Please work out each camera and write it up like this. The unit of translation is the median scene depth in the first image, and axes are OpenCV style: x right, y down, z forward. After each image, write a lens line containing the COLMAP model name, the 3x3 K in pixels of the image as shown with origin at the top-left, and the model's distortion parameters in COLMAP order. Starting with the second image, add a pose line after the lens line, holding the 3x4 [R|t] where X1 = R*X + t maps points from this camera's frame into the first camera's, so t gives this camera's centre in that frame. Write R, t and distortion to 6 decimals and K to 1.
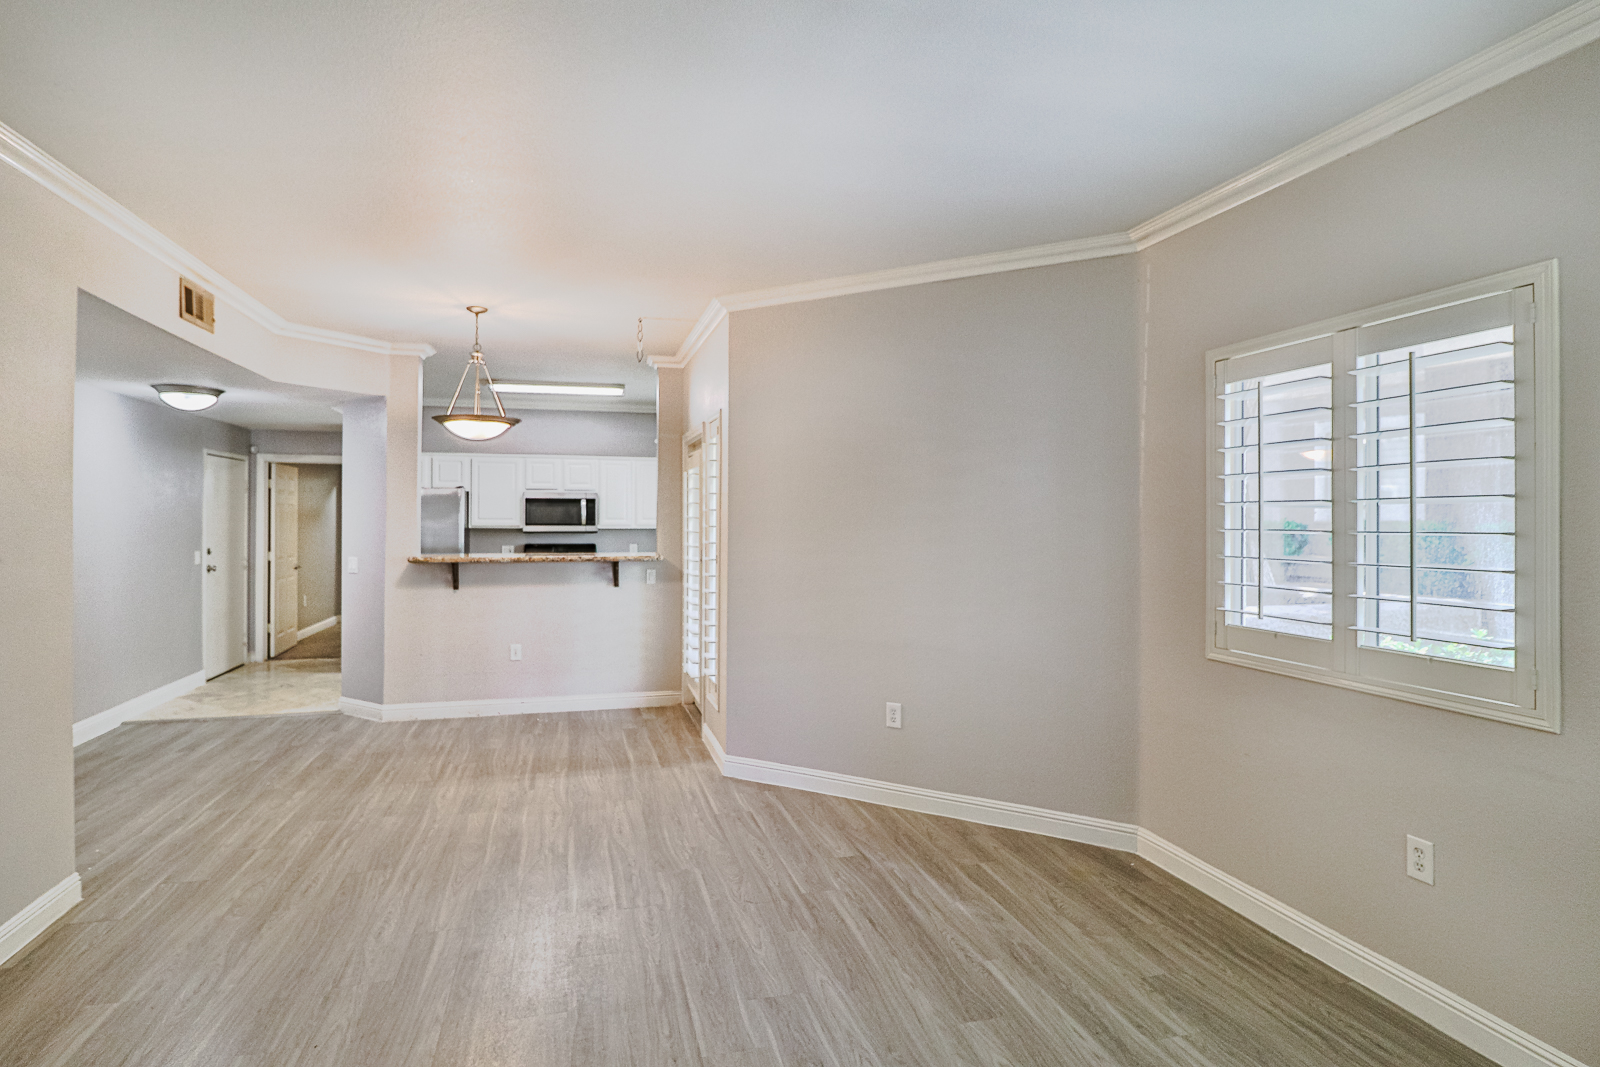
lens RADIAL K [[838.5, 0, 775.3], [0, 838.5, 512.6], [0, 0, 1]] dist [0.001301, -0.013309]
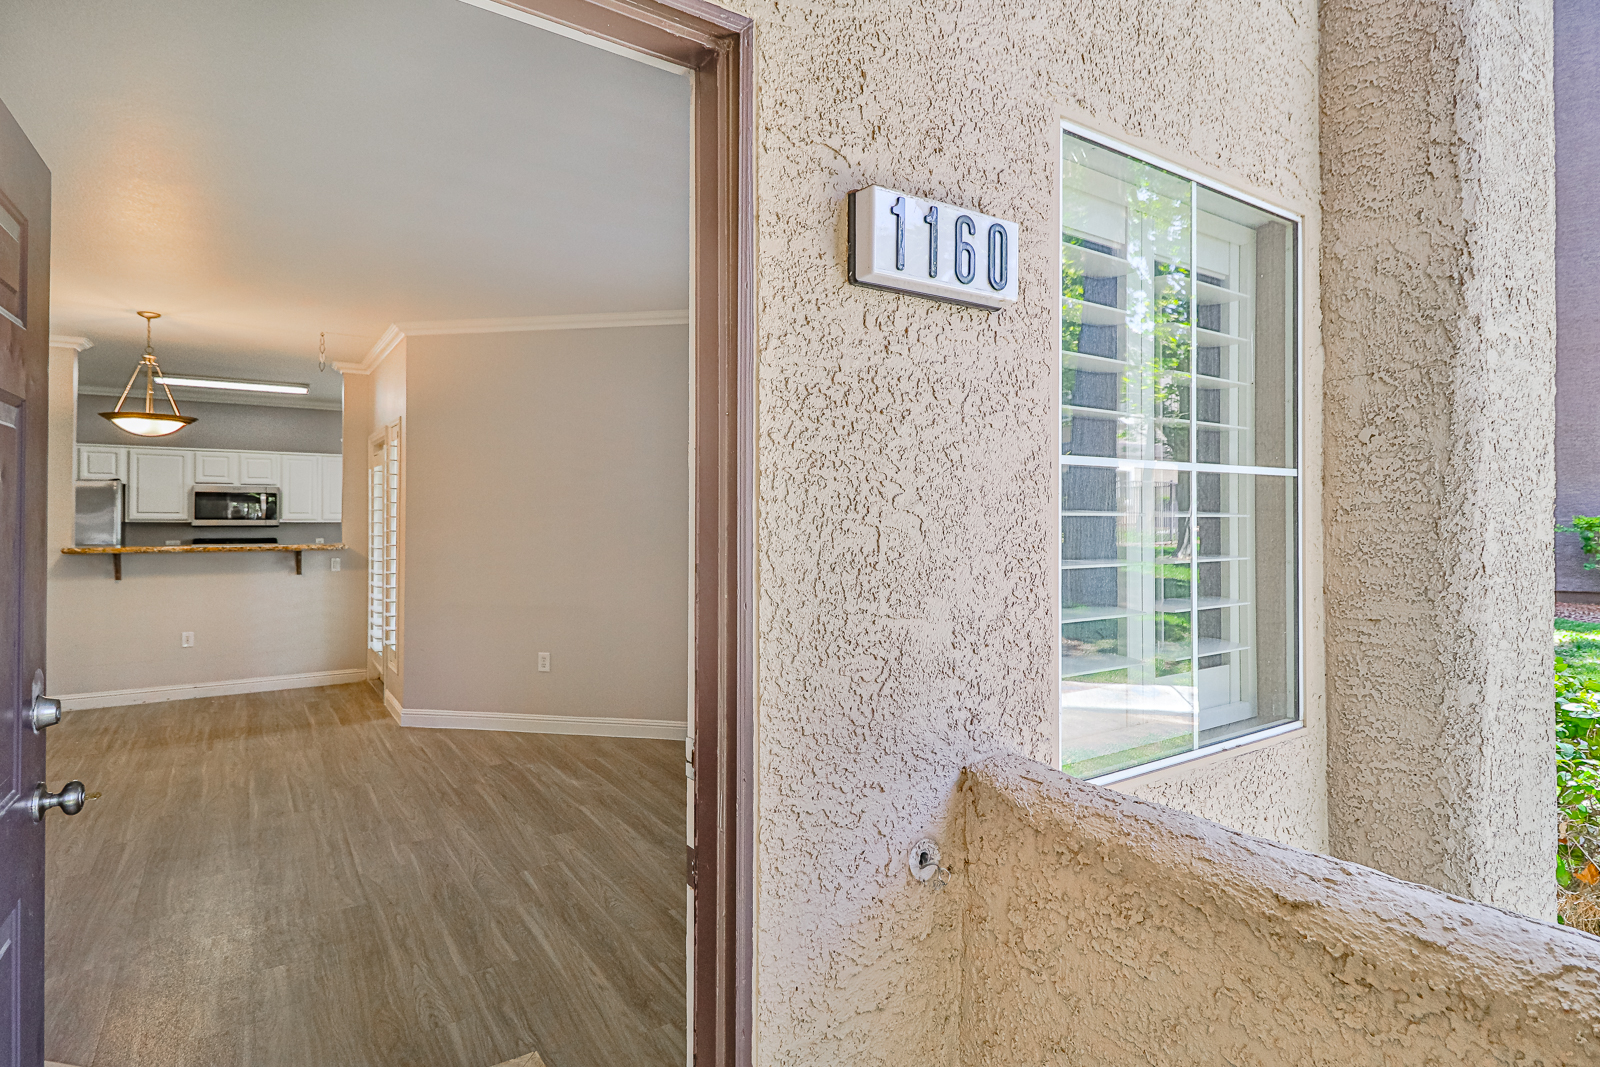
lens RADIAL K [[830.3, 0, 801.8], [0, 830.3, 509.6], [0, 0, 1]] dist [0.002195, -0.002499]
pose [[0.938764, 0.002079, 0.344554, 0.063838], [-0.001631, 0.999997, -0.001590, 0.007714], [-0.344556, 0.000931, 0.938765, -0.292061]]
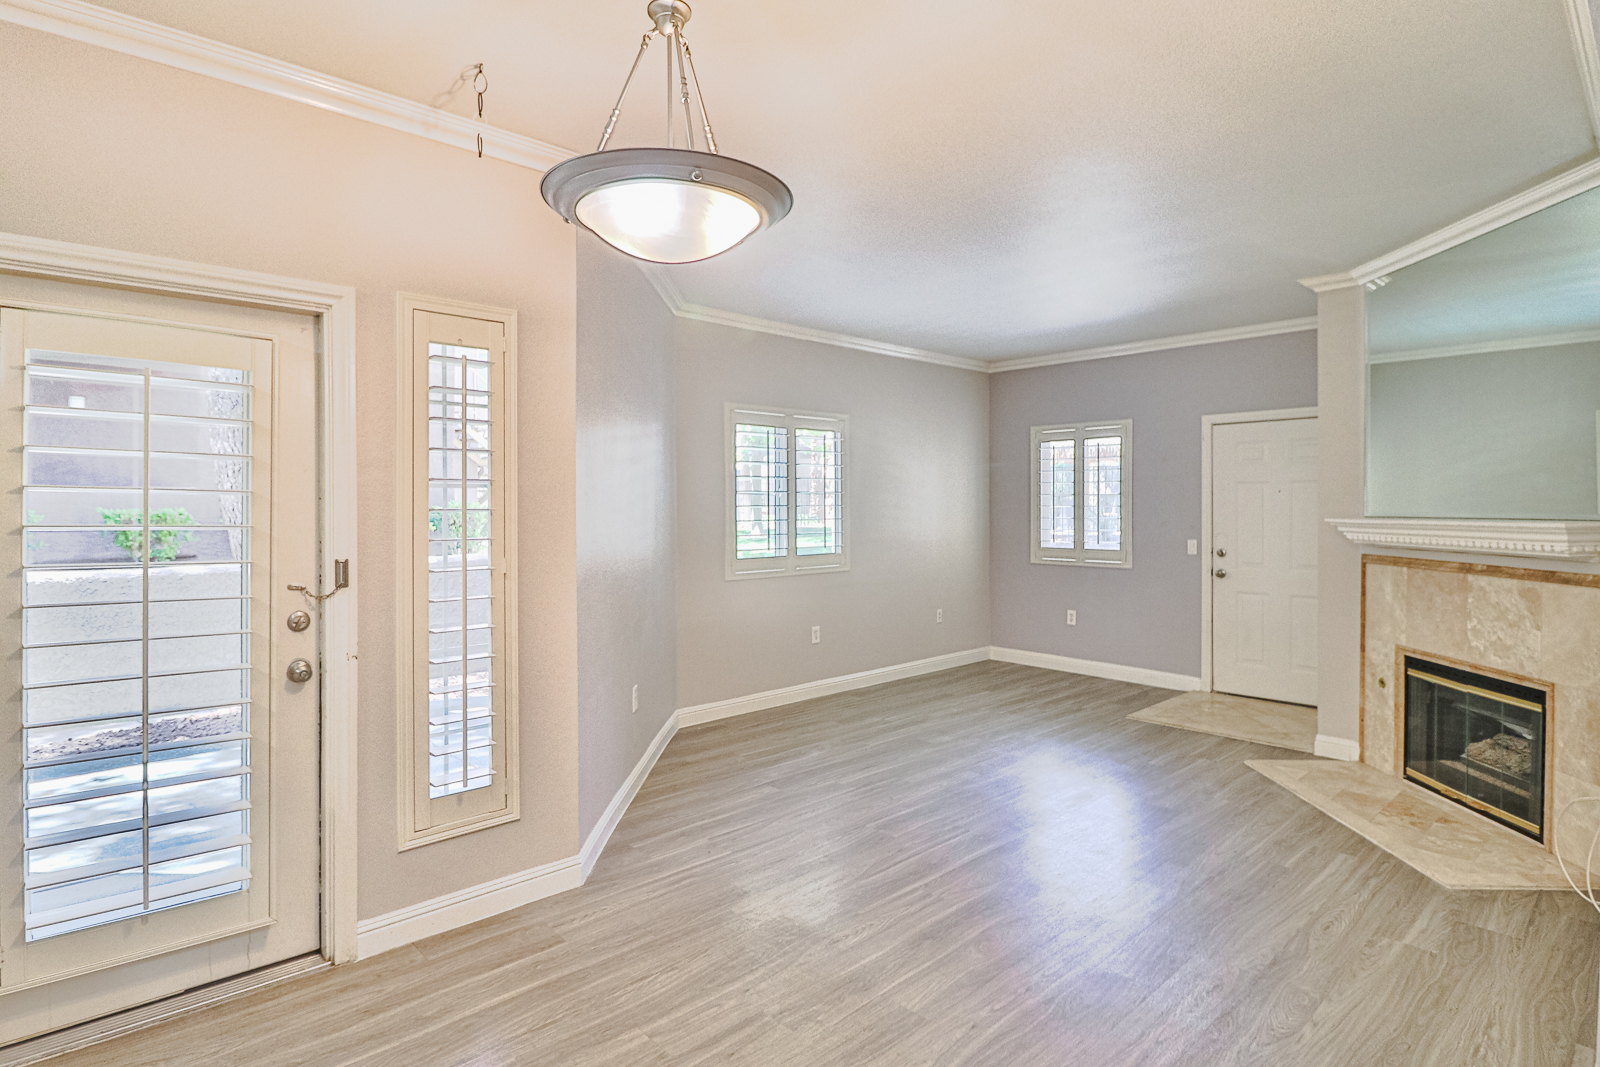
lens RADIAL K [[808.1, 0, 788.8], [0, 808.1, 510.6], [0, 0, 1]] dist [-0.000402, -0.012888]
pose [[-0.473918, -0.006679, 0.880544, -0.679300], [-0.005614, 0.999974, 0.004563, 0.013888], [-0.880551, -0.002781, -0.473943, 1.127828]]
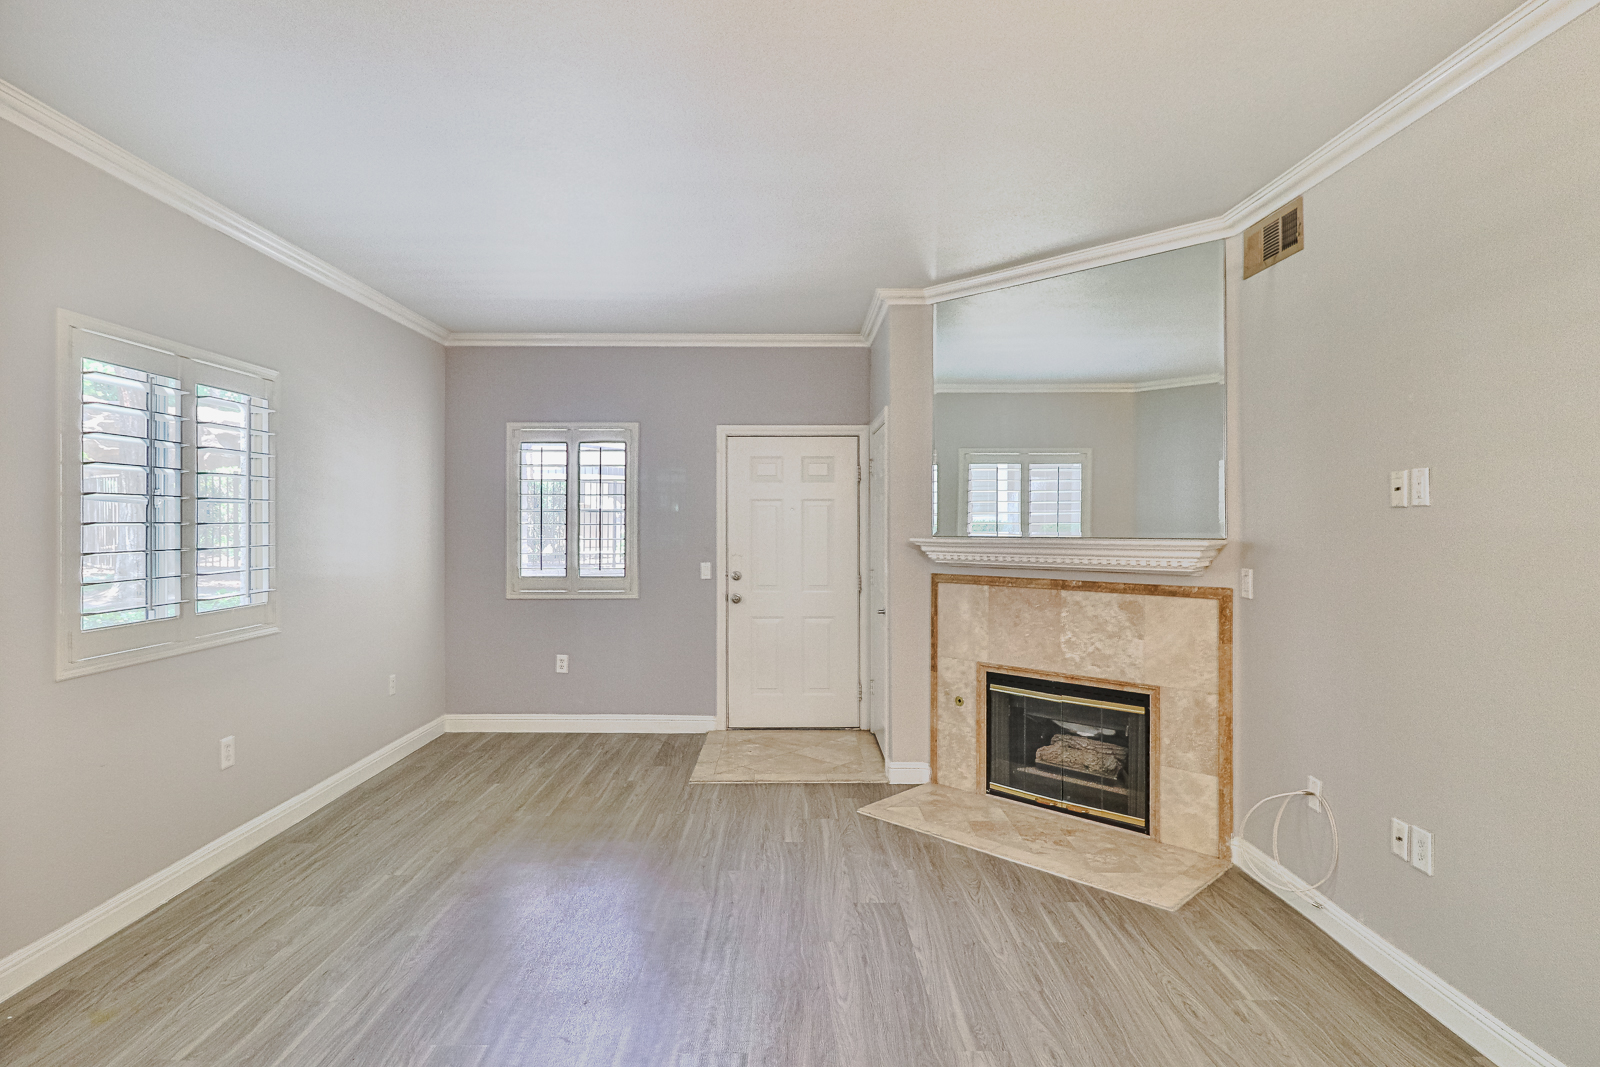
lens RADIAL K [[838.5, 0, 775.3], [0, 838.5, 512.6], [0, 0, 1]] dist [0.001301, -0.013309]
pose [[-0.967566, 0.000673, 0.252618, -0.252368], [-0.004336, 0.999805, -0.019268, 0.013677], [-0.252582, -0.019739, -0.967374, 1.088882]]
